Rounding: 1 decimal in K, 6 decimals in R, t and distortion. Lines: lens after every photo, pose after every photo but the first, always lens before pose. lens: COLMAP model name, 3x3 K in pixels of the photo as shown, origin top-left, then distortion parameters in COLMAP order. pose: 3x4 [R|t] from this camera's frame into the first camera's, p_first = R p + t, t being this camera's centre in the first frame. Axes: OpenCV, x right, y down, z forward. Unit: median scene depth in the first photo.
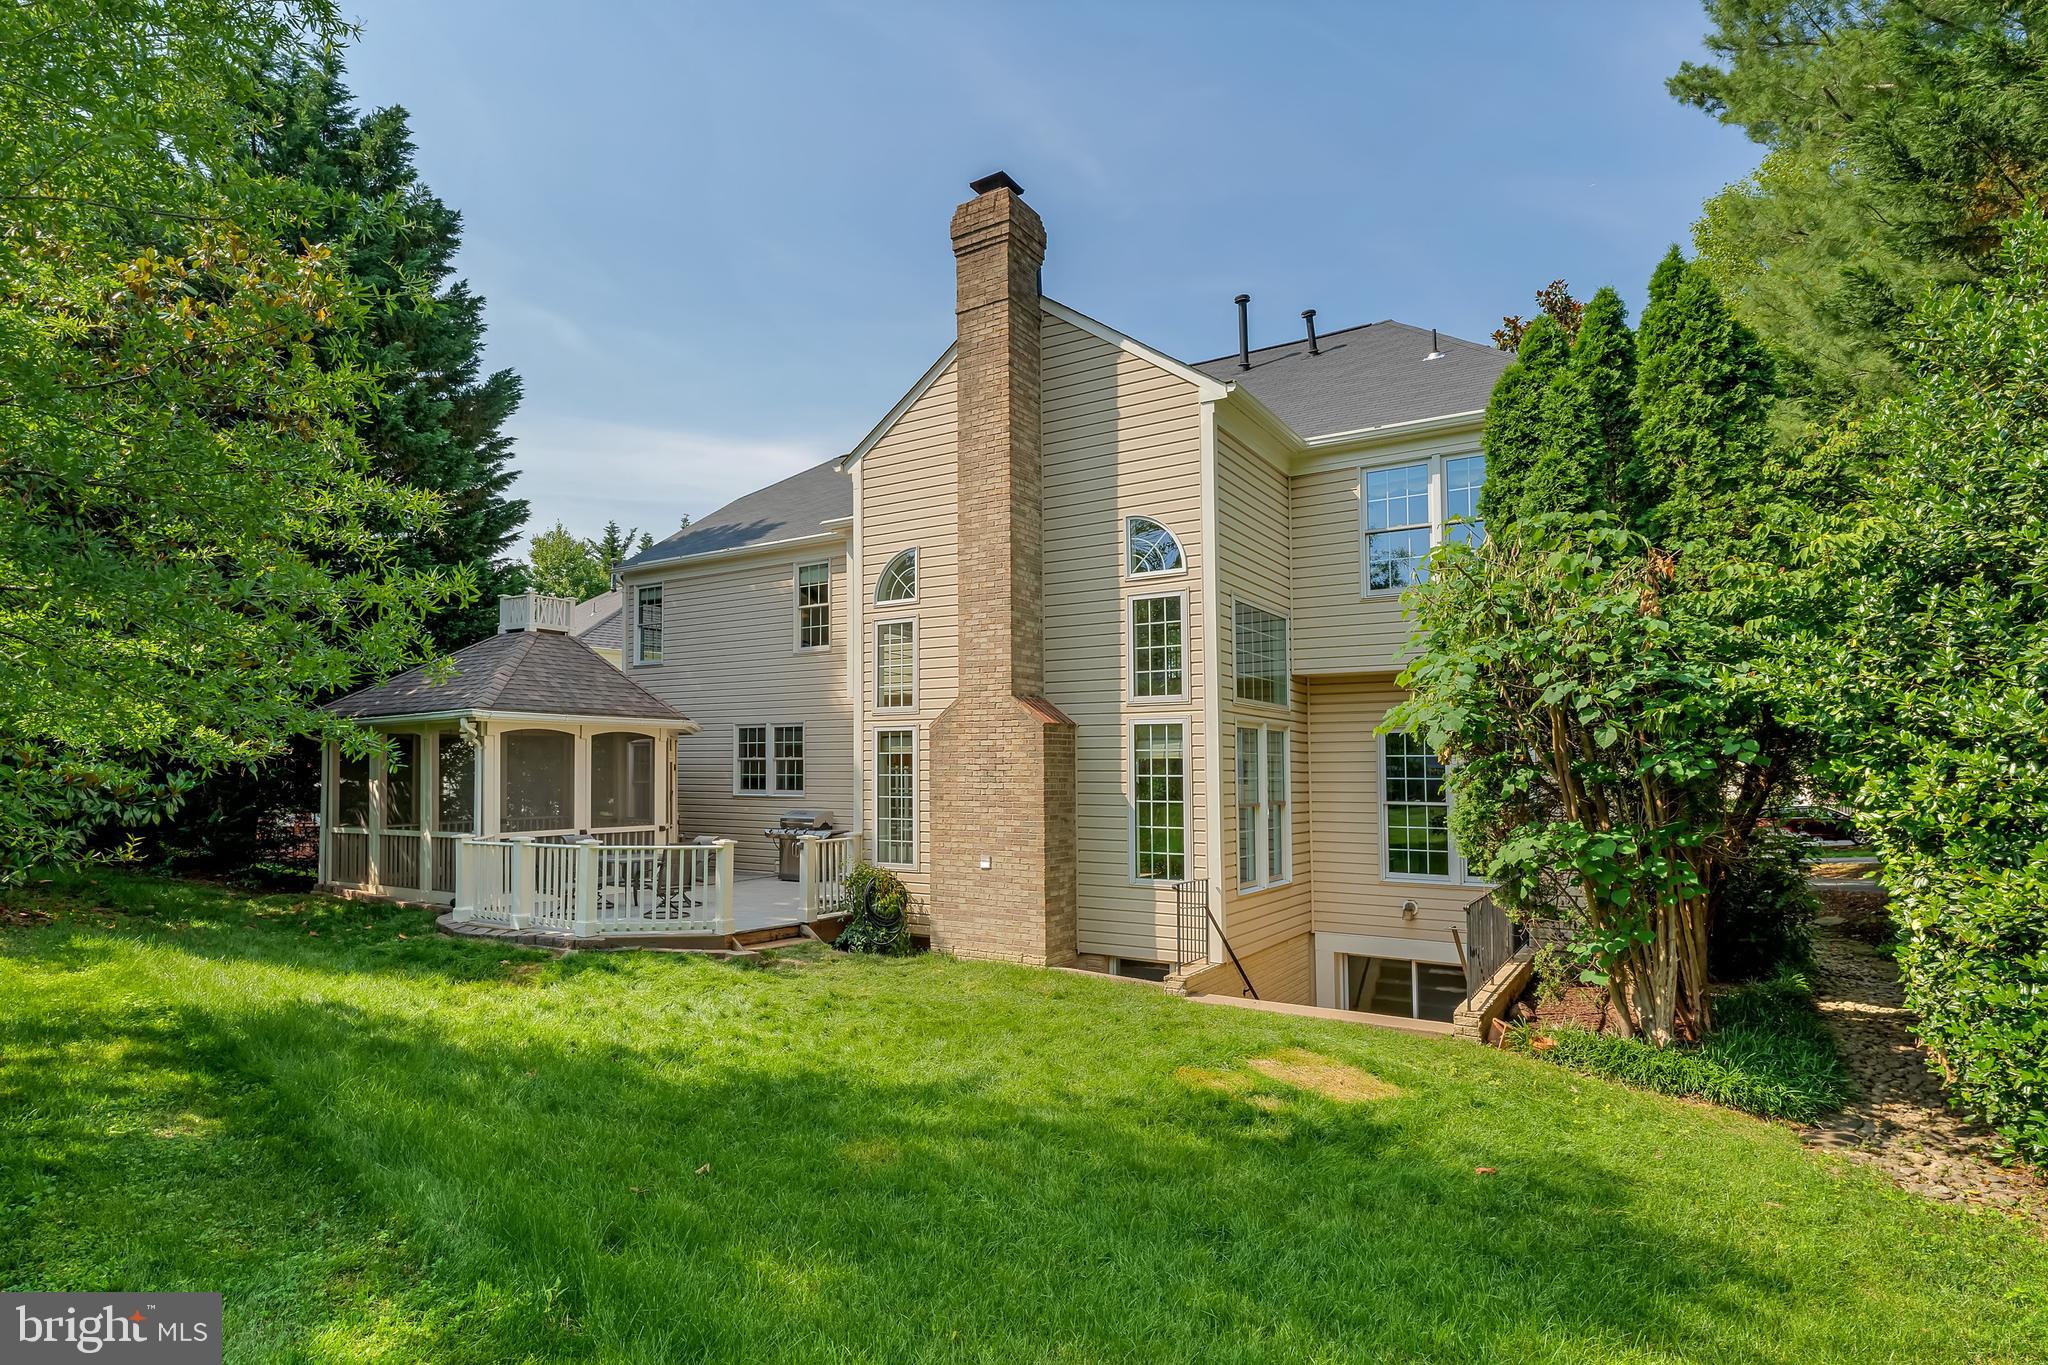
lens RADIAL K [[1059.2, 0, 1024.0], [0, 1059.2, 682.5], [0, 0, 1]] dist [-0.001648, -0.000020]
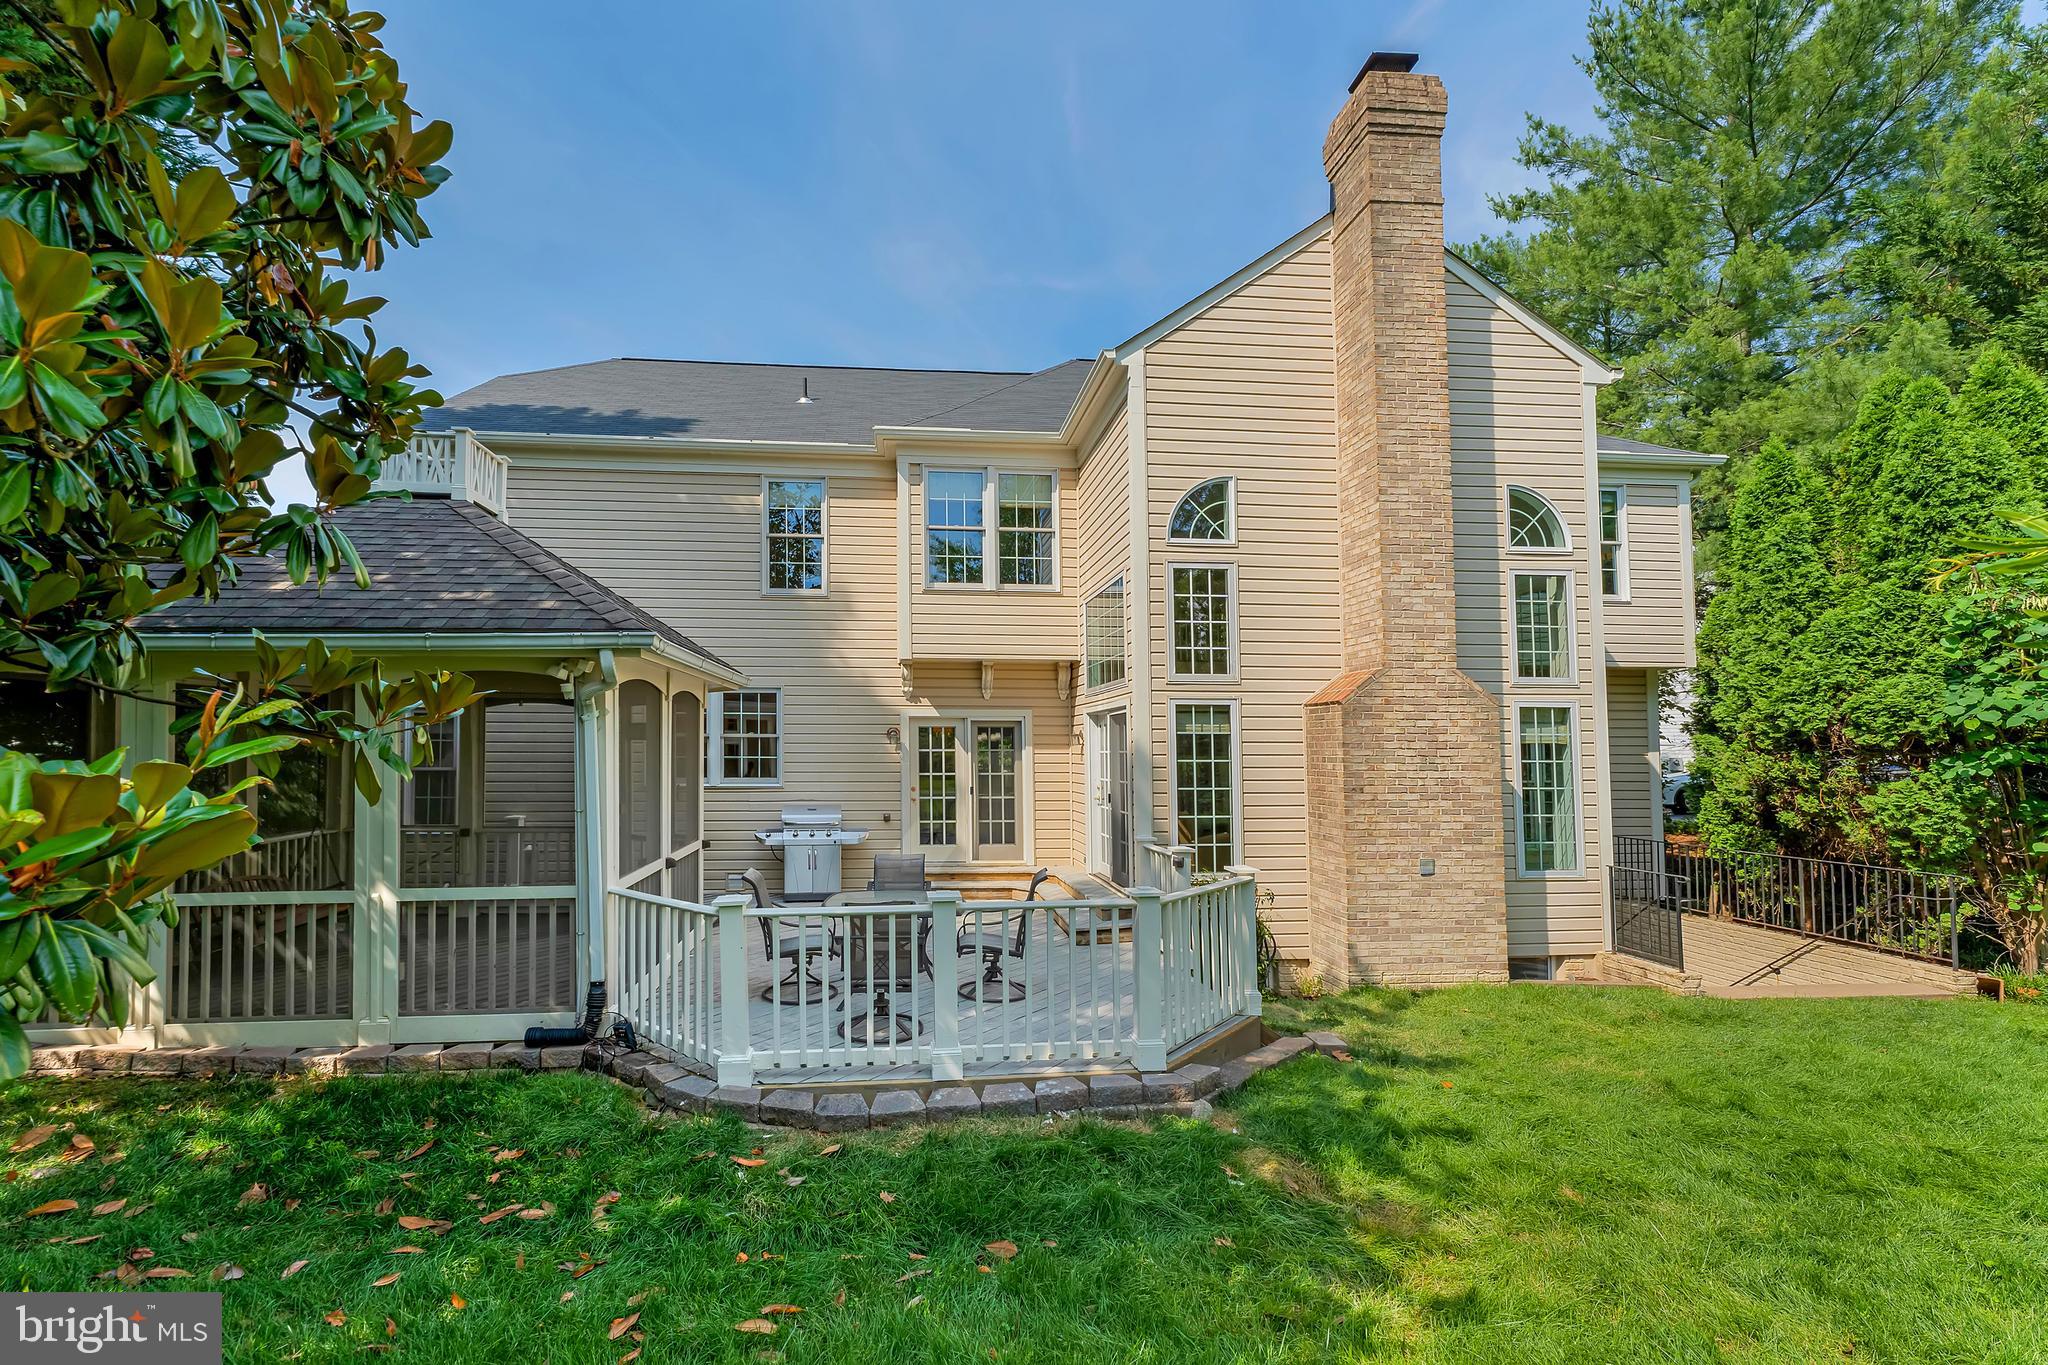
lens RADIAL K [[851.9, 0, 1024.0], [0, 851.9, 682.5], [0, 0, 1]] dist [0.002175, 0.000144]
pose [[0.794900, 0.046562, 0.604951, -0.615422], [-0.053025, 0.998567, -0.007185, 0.041167], [-0.604419, -0.026366, 0.796230, 0.582208]]
